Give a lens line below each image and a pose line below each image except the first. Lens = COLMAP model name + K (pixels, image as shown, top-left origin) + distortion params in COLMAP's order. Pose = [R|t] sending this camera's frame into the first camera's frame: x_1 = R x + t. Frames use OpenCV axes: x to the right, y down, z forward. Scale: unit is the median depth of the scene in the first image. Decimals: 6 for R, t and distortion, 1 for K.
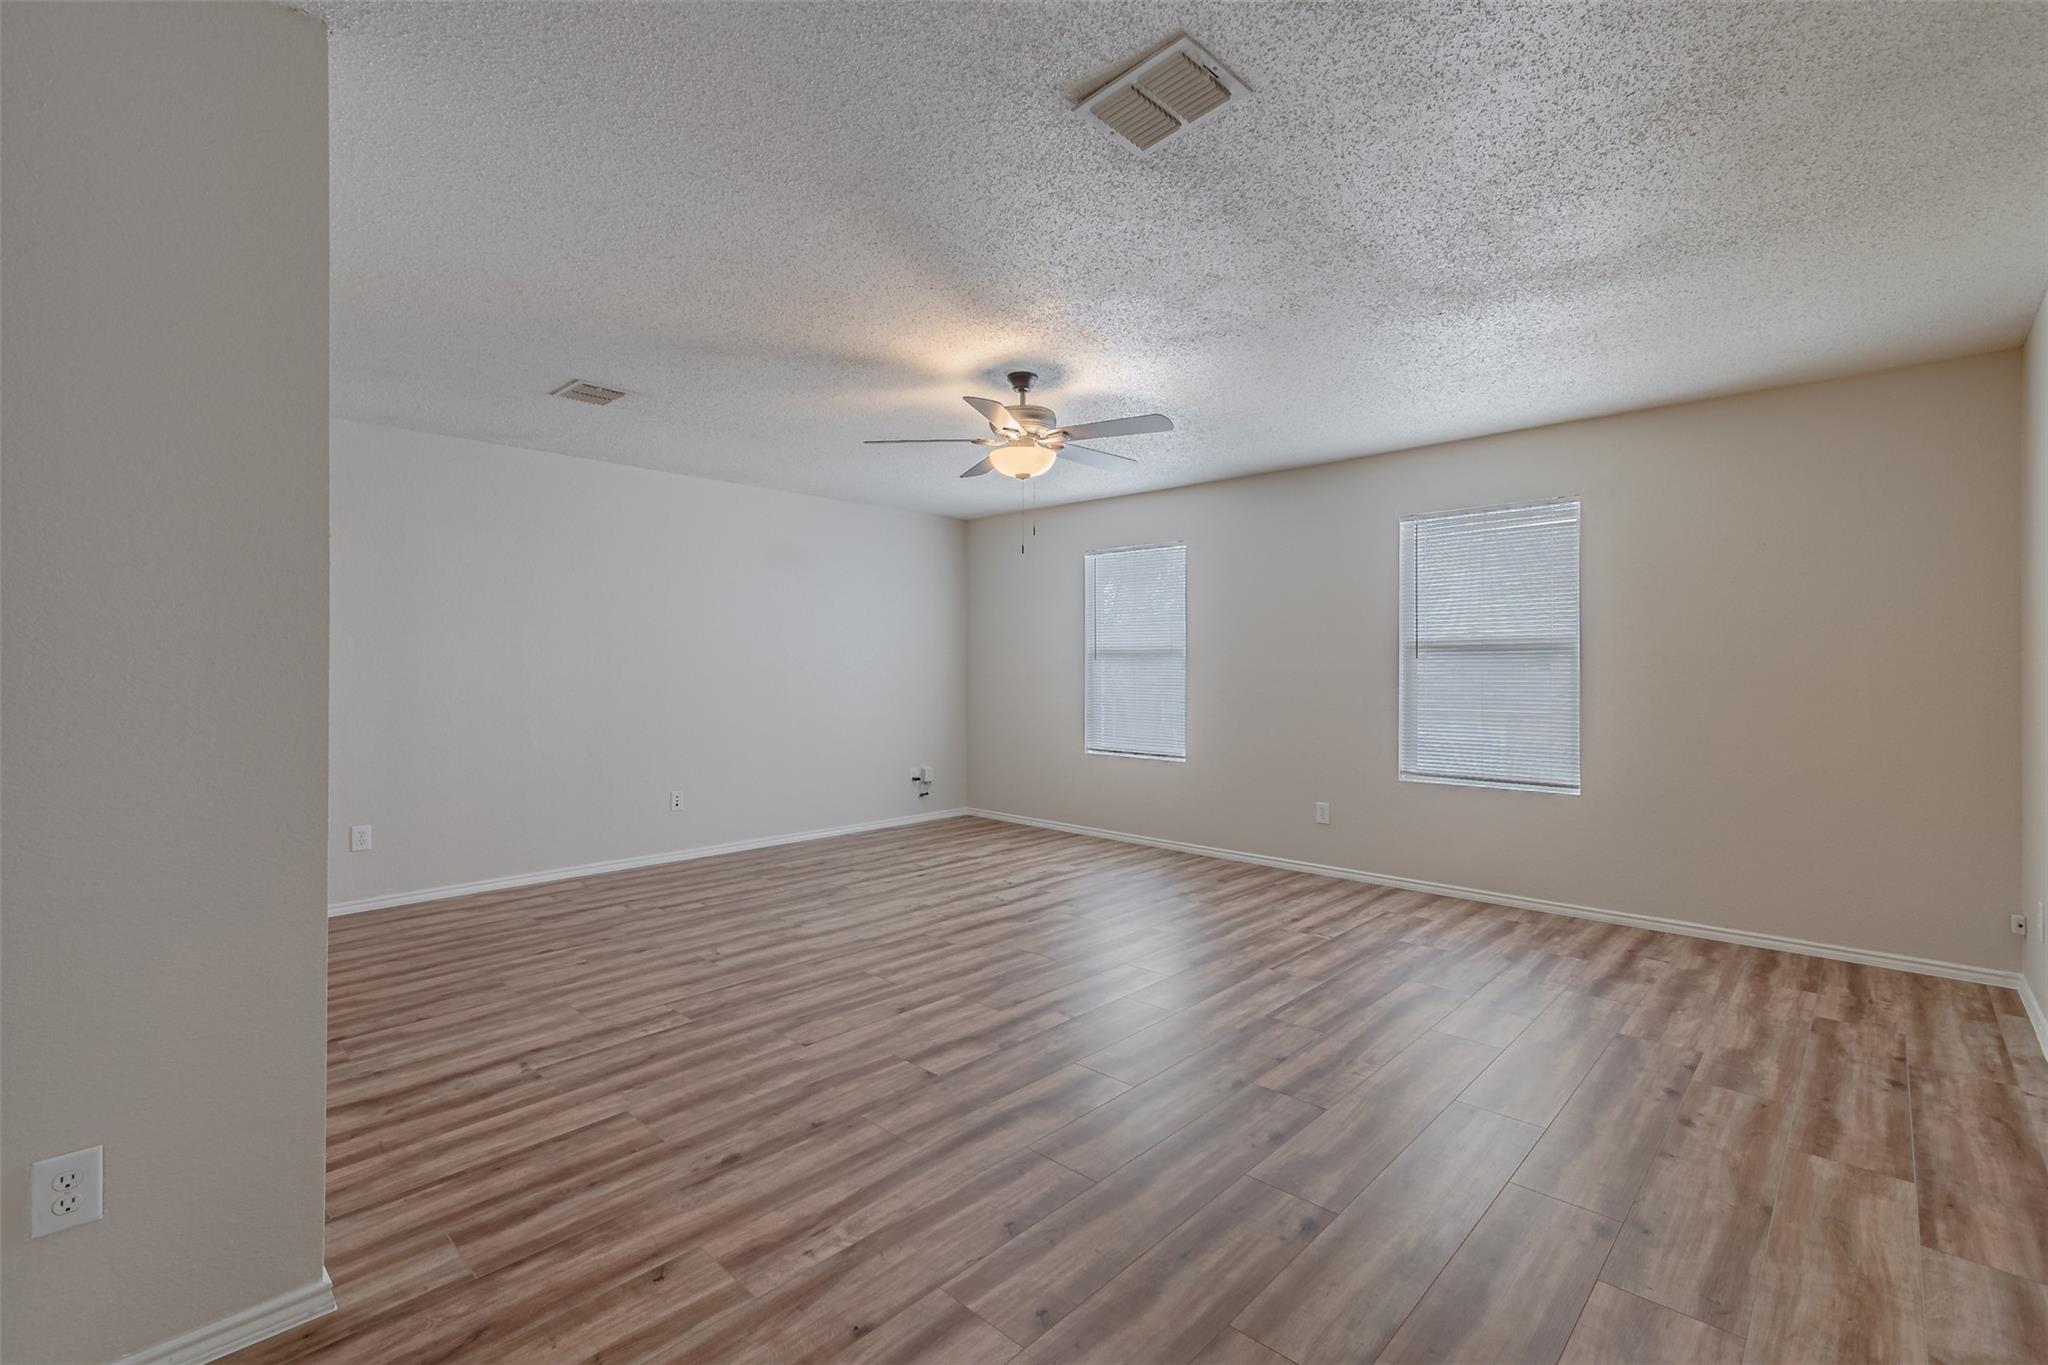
lens RADIAL K [[904.7, 0, 1030.3], [0, 904.7, 674.5], [0, 0, 1]] dist [0.001752, -0.000774]
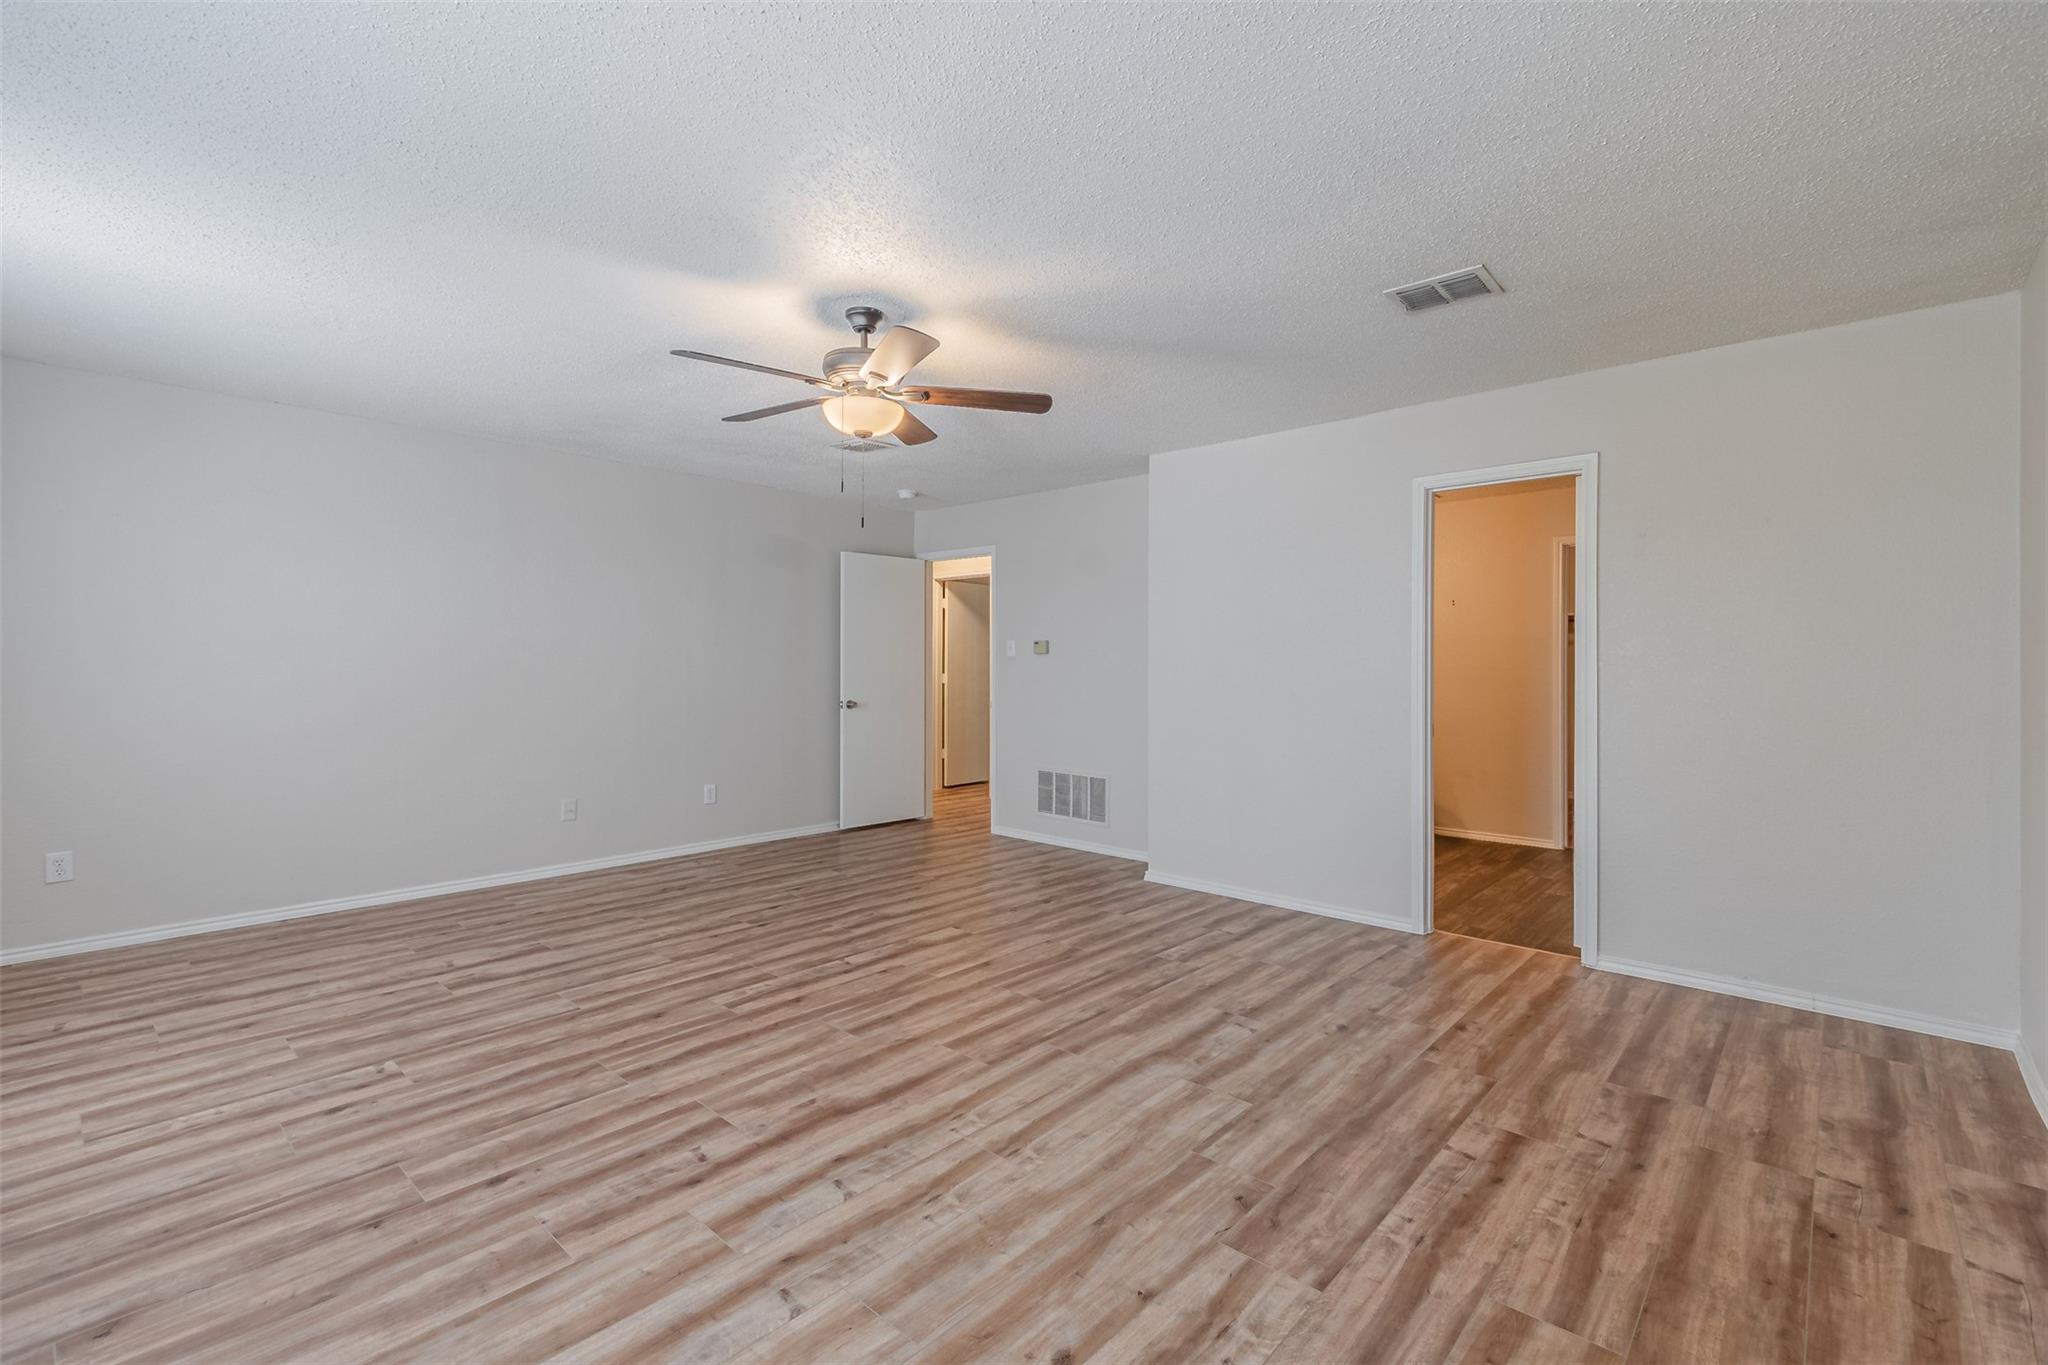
lens RADIAL K [[904.7, 0, 1019.4], [0, 904.7, 677.0], [0, 0, 1]] dist [0.001752, -0.000774]
pose [[-0.999939, -0.004712, -0.010013, -0.150017], [-0.004855, 0.999886, 0.014288, -0.008786], [0.009944, 0.014335, -0.999848, 1.894169]]
